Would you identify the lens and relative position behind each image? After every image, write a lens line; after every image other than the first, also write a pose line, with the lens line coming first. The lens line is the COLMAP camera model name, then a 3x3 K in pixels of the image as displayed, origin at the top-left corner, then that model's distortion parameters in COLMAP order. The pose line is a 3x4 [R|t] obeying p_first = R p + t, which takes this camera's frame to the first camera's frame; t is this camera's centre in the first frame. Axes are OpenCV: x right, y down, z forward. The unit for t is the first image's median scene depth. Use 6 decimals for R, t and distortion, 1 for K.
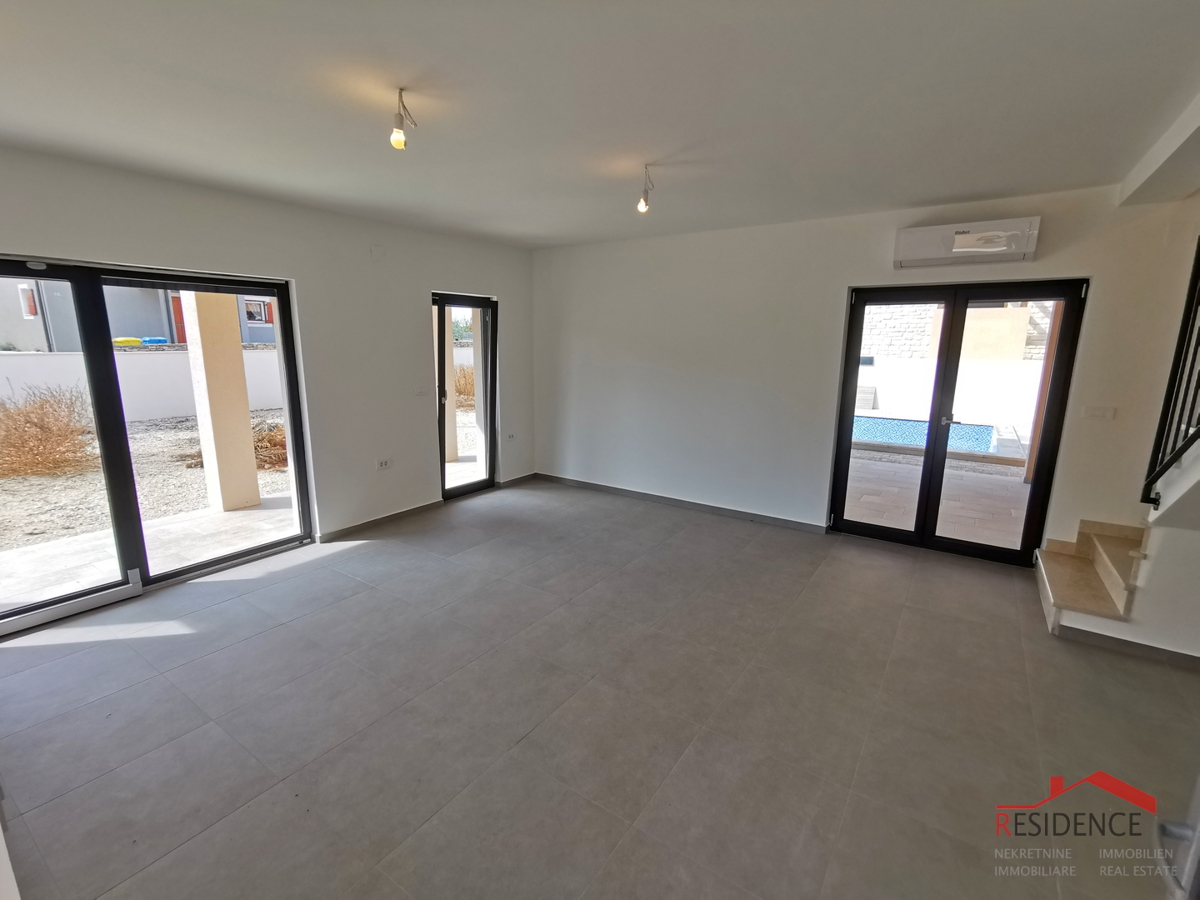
lens RADIAL K [[552.5, 0, 602.8], [0, 552.5, 446.6], [0, 0, 1]] dist [-0.009418, 0.009303]
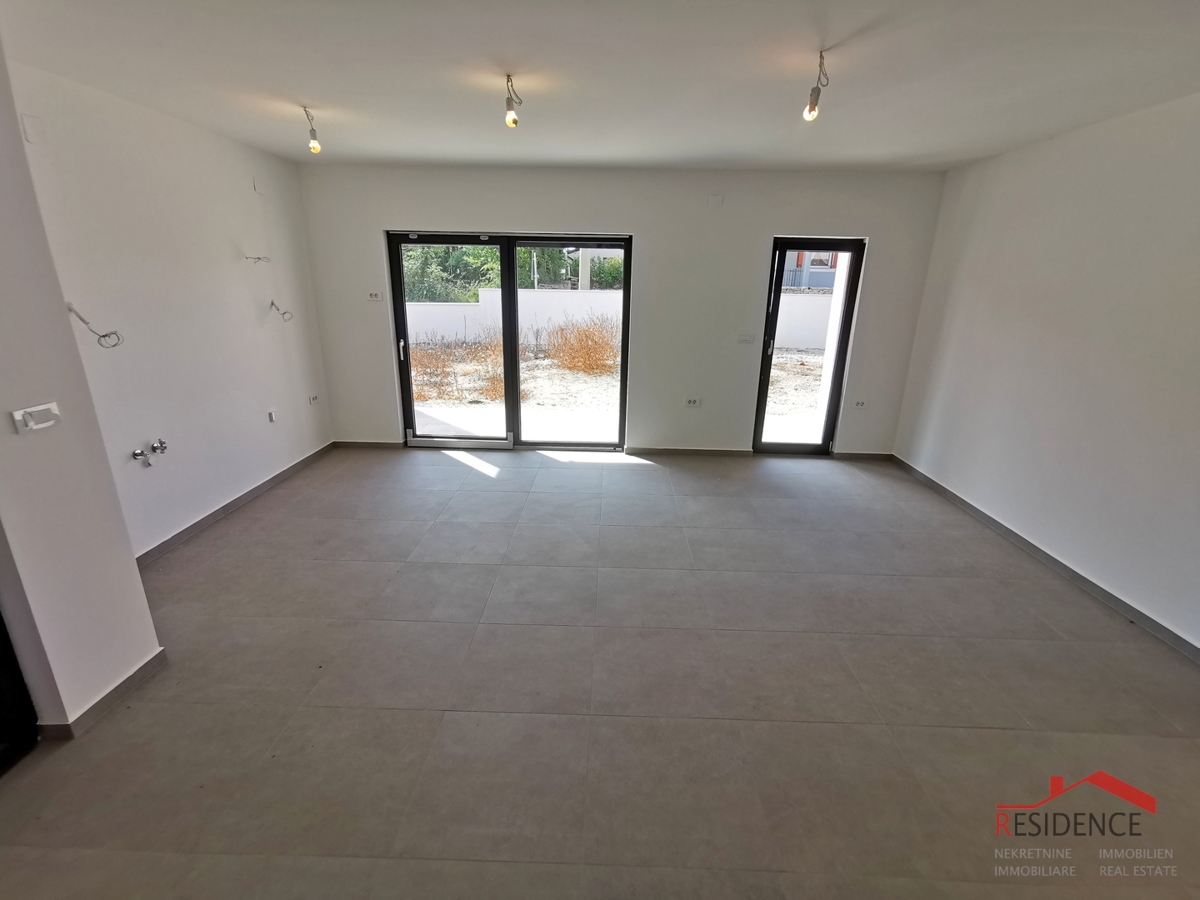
lens RADIAL K [[552.5, 0, 599.4], [0, 552.5, 448.2], [0, 0, 1]] dist [-0.009418, 0.009303]
pose [[0.544195, 0.254385, -0.799463, 0.465905], [-0.175314, 0.966366, 0.188156, -0.062874], [0.820437, 0.037764, 0.570488, 0.259031]]
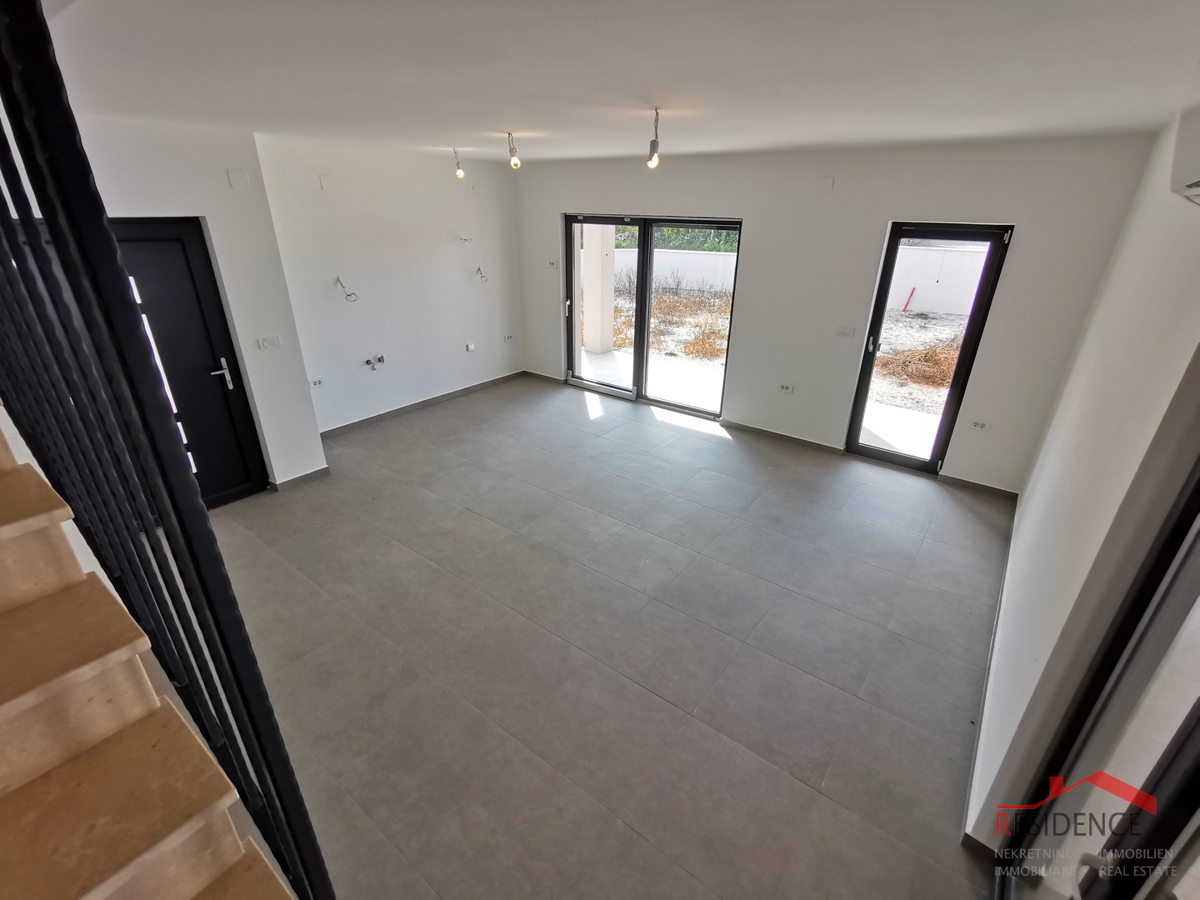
lens RADIAL K [[552.5, 0, 596.4], [0, 552.5, 448.4], [0, 0, 1]] dist [-0.009418, 0.009303]
pose [[-0.061894, 0.403385, -0.912935, 0.784796], [-0.200354, 0.891048, 0.407298, -0.270532], [0.977767, 0.208119, 0.025669, 0.725236]]
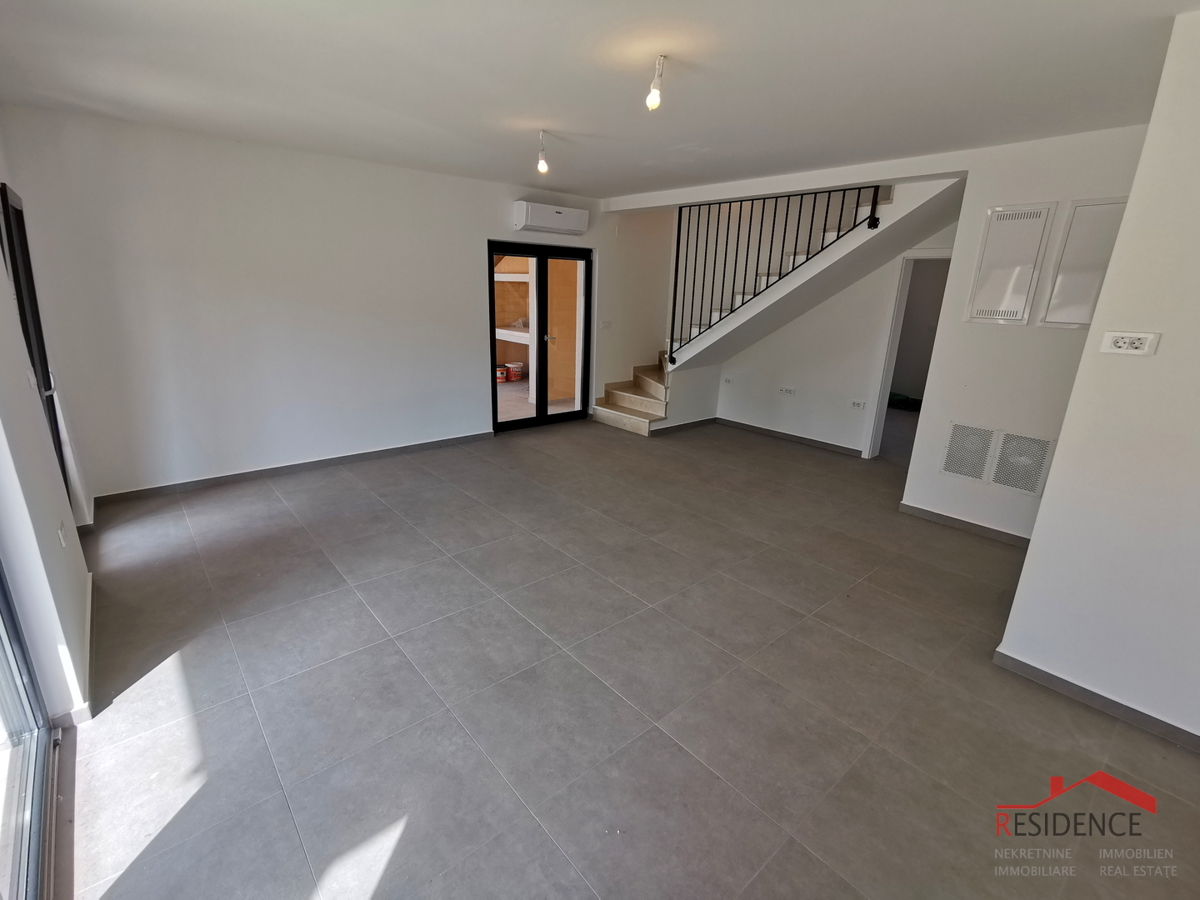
lens RADIAL K [[552.5, 0, 599.9], [0, 552.5, 449.5], [0, 0, 1]] dist [-0.009418, 0.009303]
pose [[0.253561, -0.277676, 0.926608, -0.823164], [0.160833, 0.956682, 0.242677, -0.097108], [-0.953855, 0.087496, 0.287237, 0.448144]]
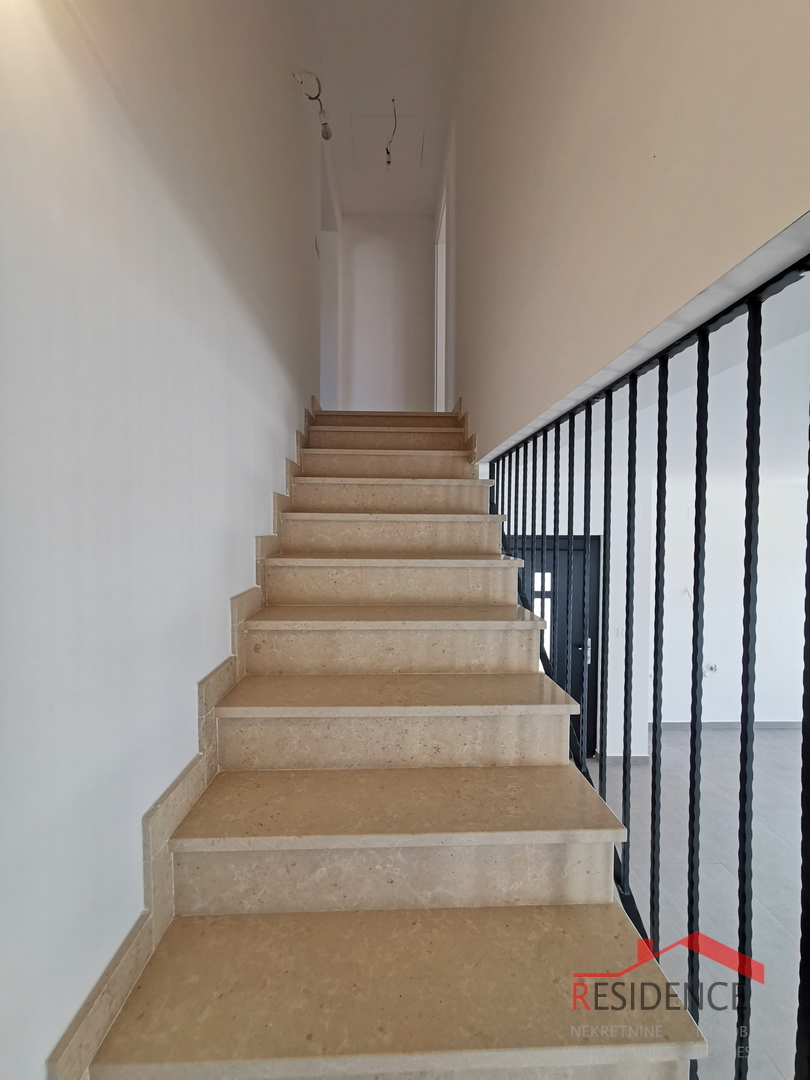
lens RADIAL K [[497.2, 0, 408.8], [0, 497.2, 538.7], [0, 0, 1]] dist [-0.009418, 0.009303]
pose [[-0.812937, 0.004095, -0.582337, 0.832354], [-0.117125, 0.978392, 0.170386, -0.244642], [0.570451, 0.206719, -0.794892, 0.679767]]
